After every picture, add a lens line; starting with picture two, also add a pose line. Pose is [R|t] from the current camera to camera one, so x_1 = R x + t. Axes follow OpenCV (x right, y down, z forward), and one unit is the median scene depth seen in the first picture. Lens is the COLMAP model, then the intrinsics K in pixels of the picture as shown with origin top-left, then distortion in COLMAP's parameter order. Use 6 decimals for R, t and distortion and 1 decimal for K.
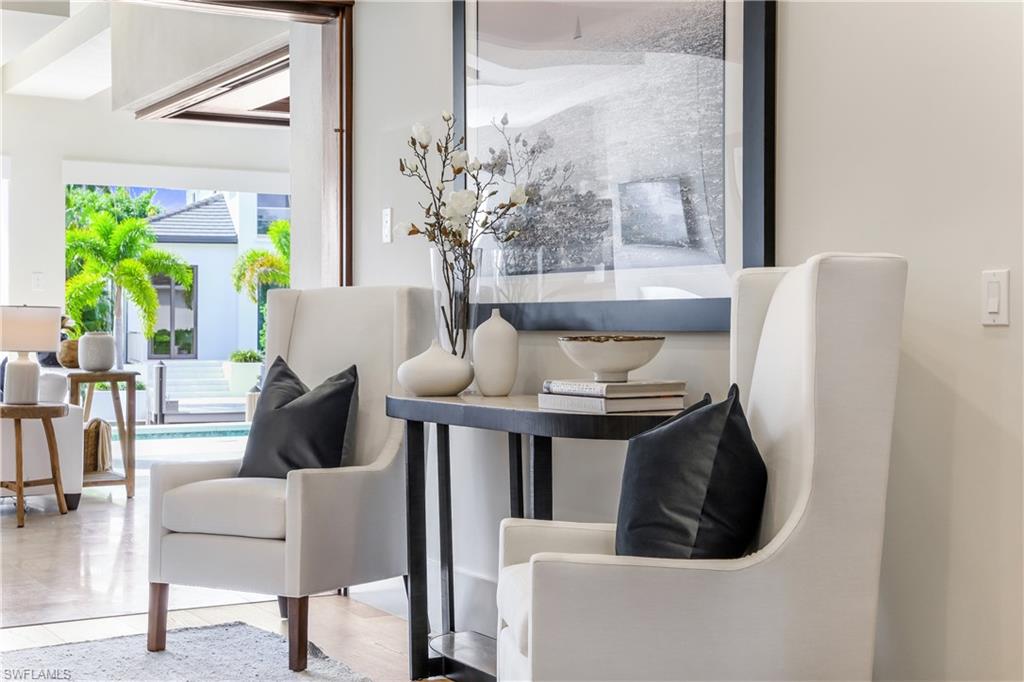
lens RADIAL K [[1593.7, 0, 510.1], [0, 1593.7, 301.3], [0, 0, 1]] dist [0.376594, 0.000000]
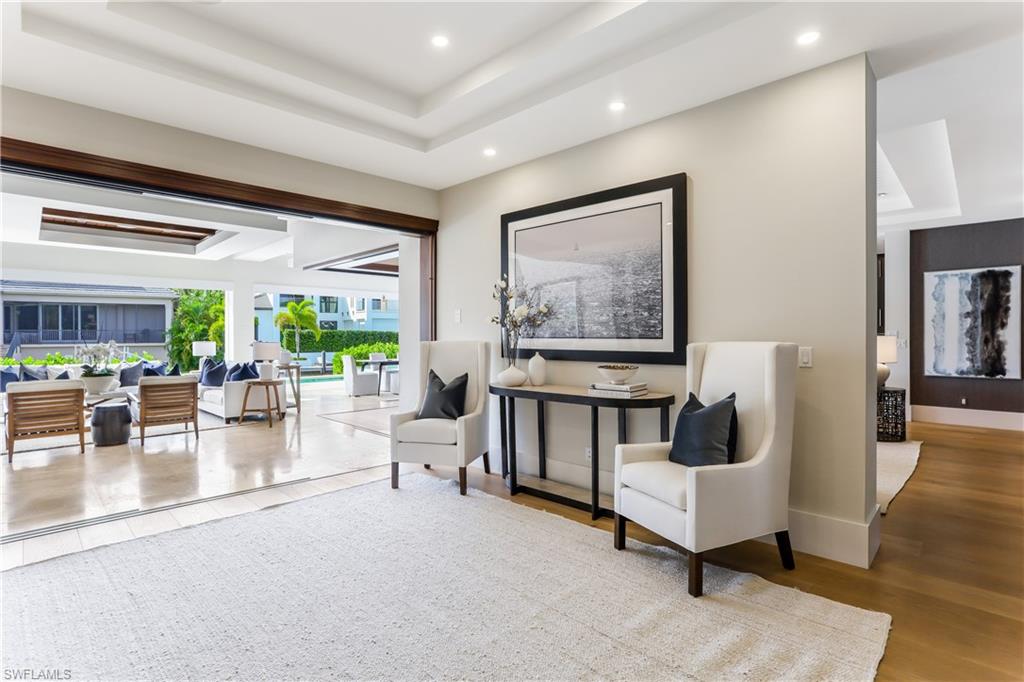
lens RADIAL K [[493.5, 0, 508.5], [0, 493.5, 336.4], [0, 0, 1]] dist [-0.029085, -0.000184]
pose [[0.948875, -0.004879, 0.315613, -0.281666], [-0.000913, 0.999834, 0.018202, -0.032744], [-0.315650, -0.017559, 0.948713, 0.233151]]
